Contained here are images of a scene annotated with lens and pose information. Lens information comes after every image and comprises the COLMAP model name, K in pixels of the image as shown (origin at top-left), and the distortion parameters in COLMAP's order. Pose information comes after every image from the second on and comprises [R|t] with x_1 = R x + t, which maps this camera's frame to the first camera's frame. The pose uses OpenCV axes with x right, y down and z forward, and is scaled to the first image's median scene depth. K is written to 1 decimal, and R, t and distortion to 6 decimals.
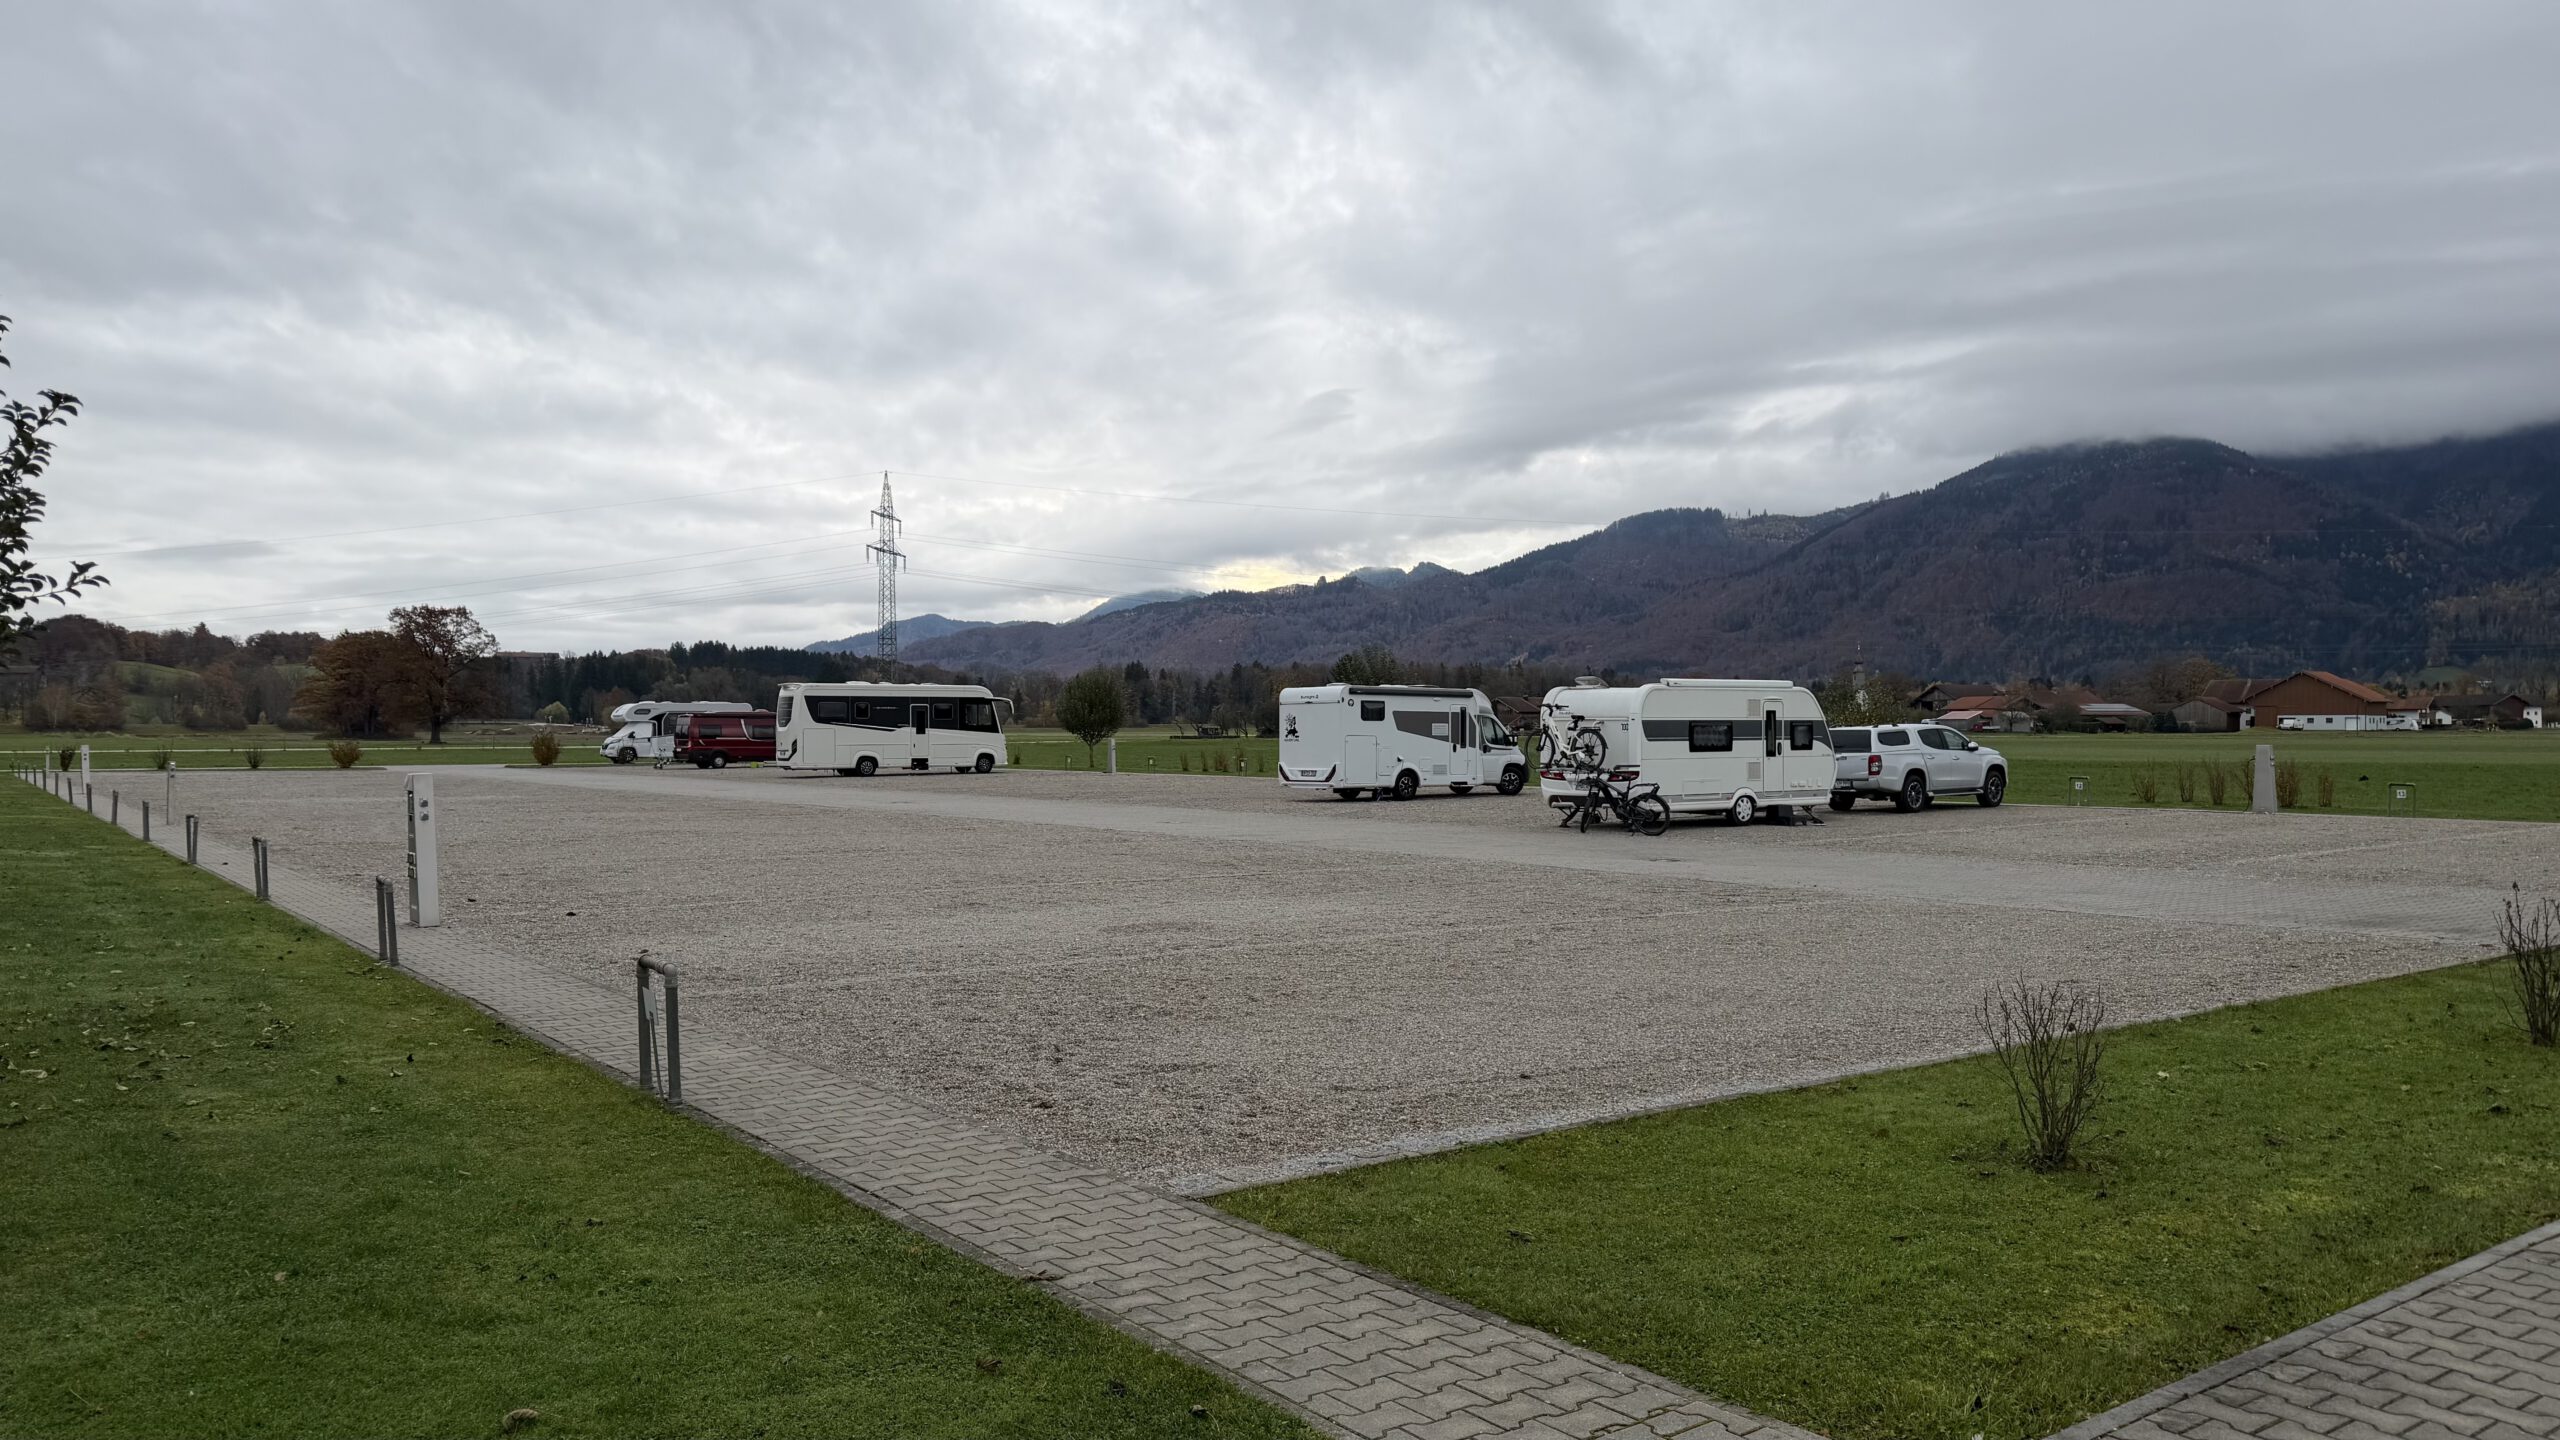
lens RADIAL K [[1841.5, 0, 1280.0], [0, 1841.5, 720.0], [0, 0, 1]] dist [0.002353, 0.004095]
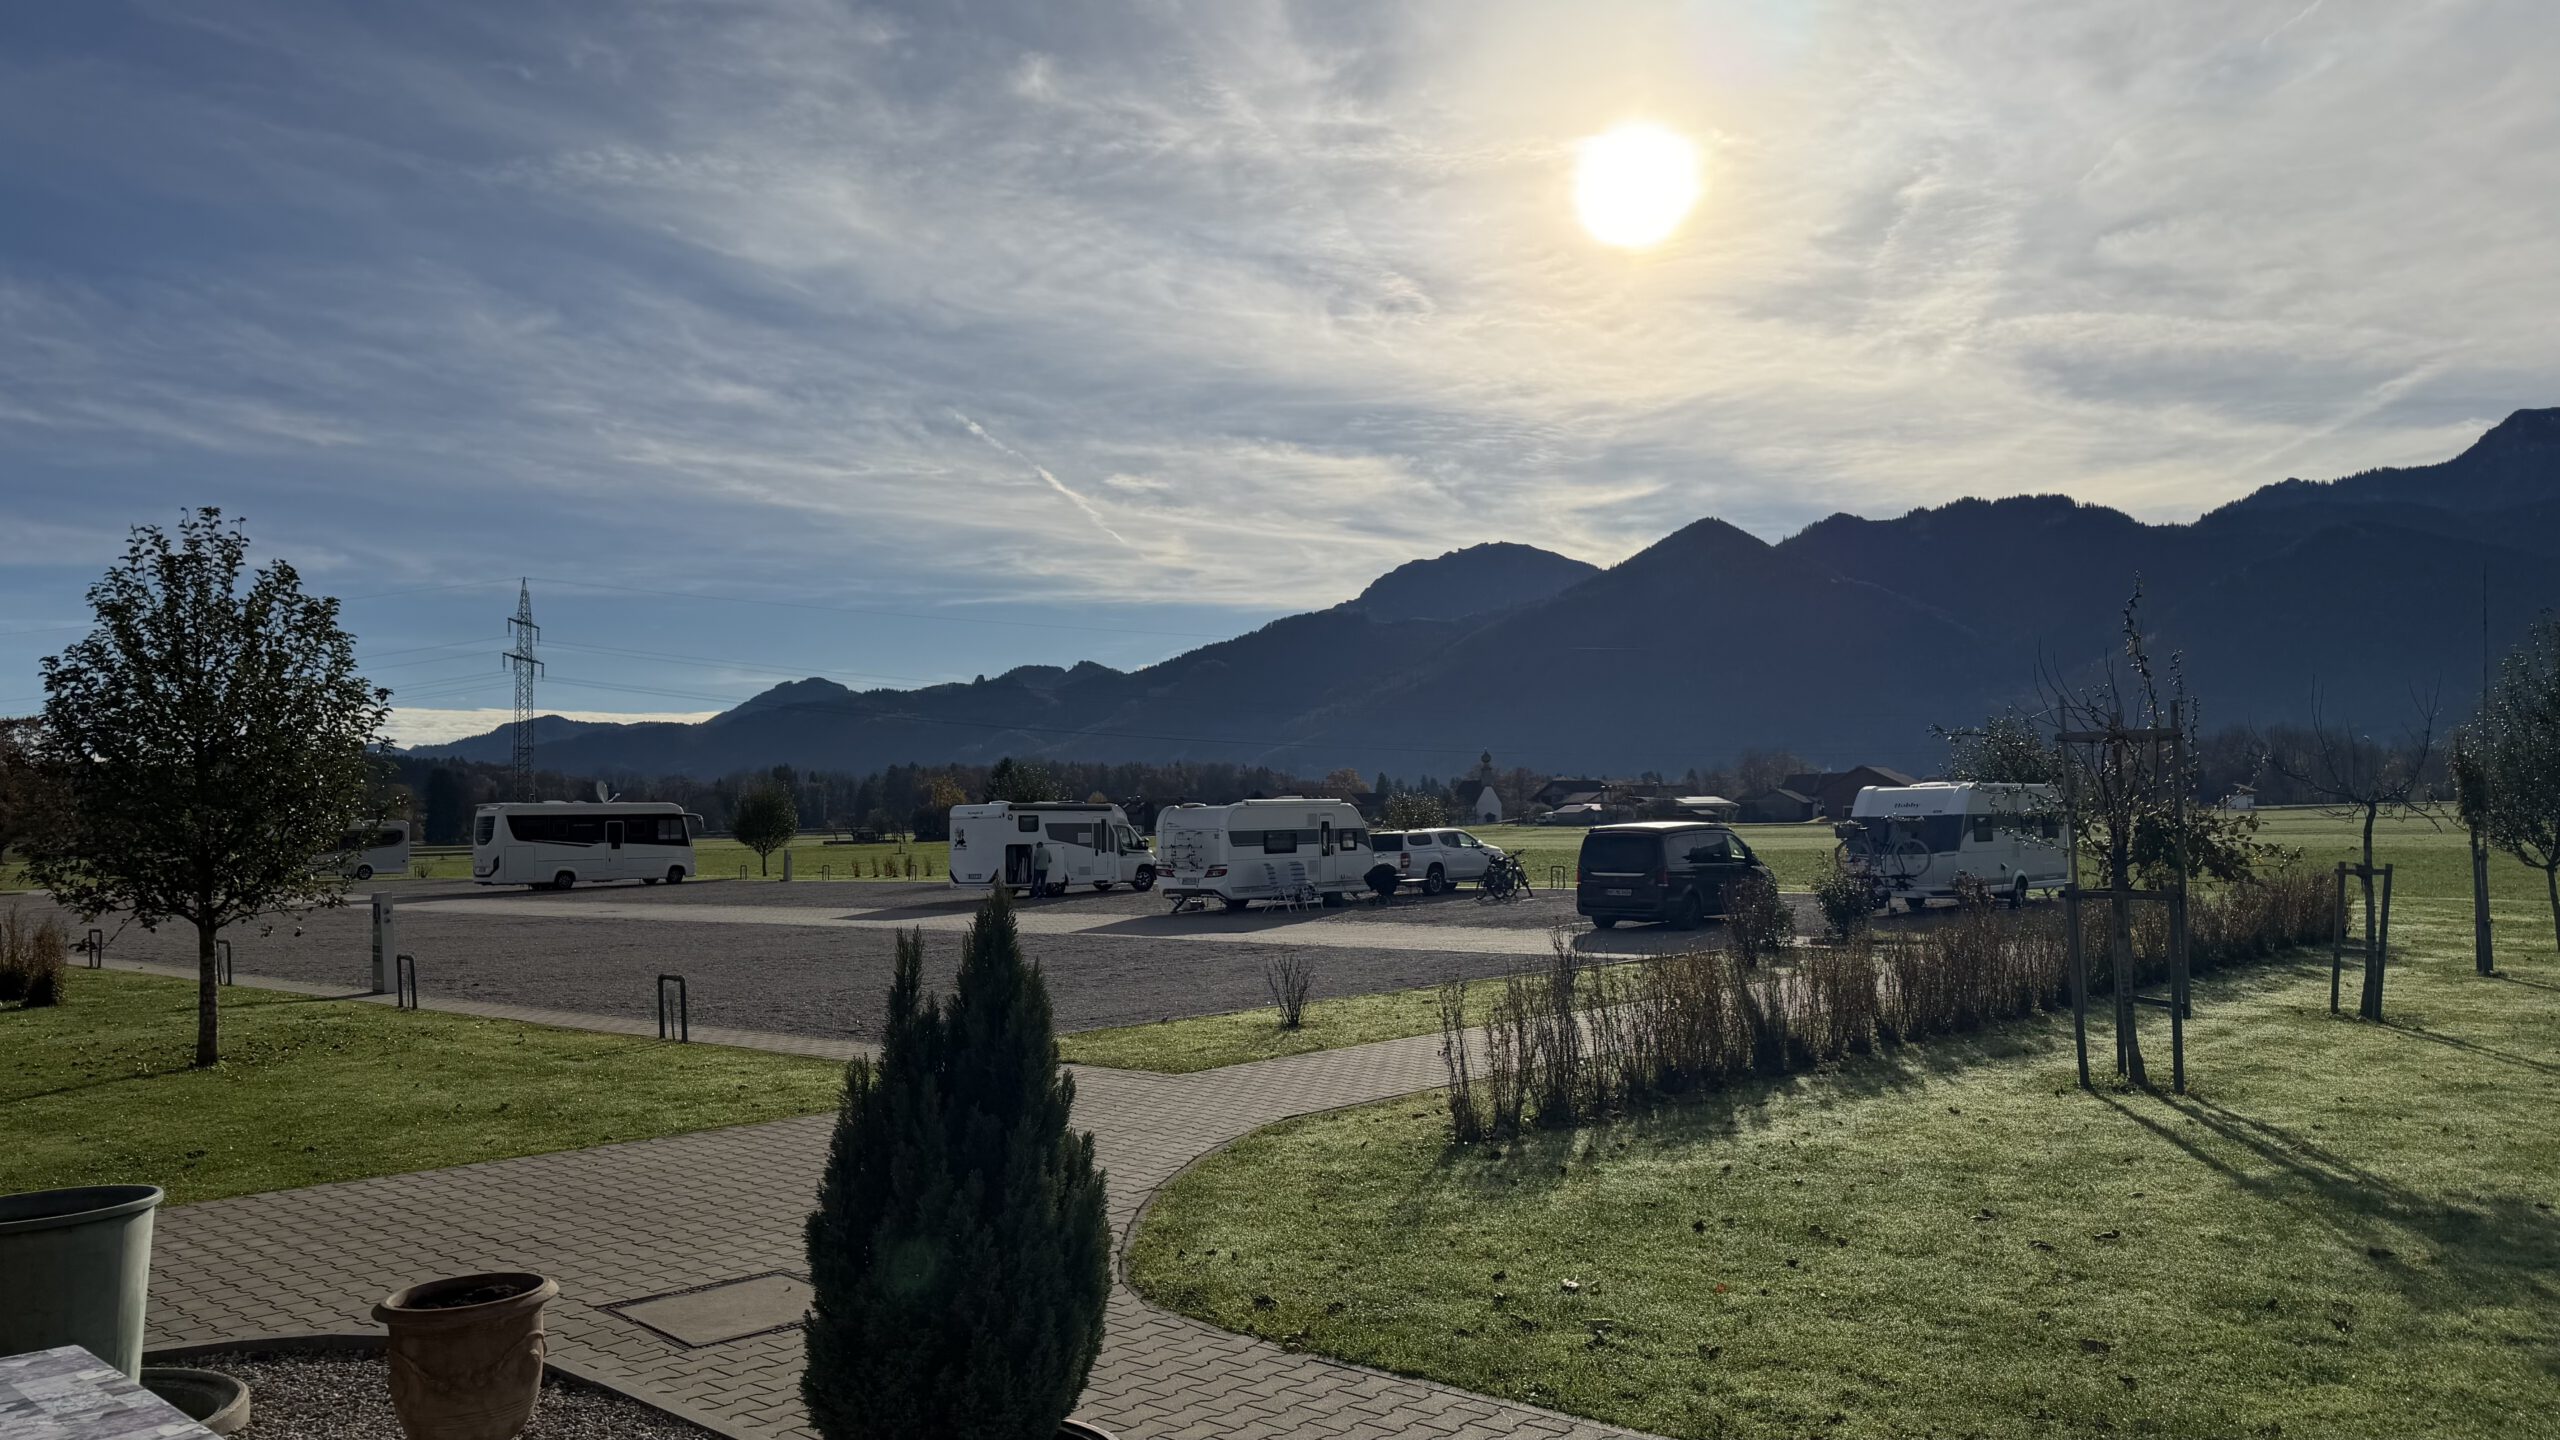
lens RADIAL K [[1841.5, 0, 1280.0], [0, 1841.5, 720.0], [0, 0, 1]] dist [0.002353, 0.004095]
pose [[0.983013, -0.008184, 0.183351, -0.008356], [0.018016, 0.998483, -0.052023, -0.006834], [-0.182647, 0.054442, 0.981670, -0.220350]]
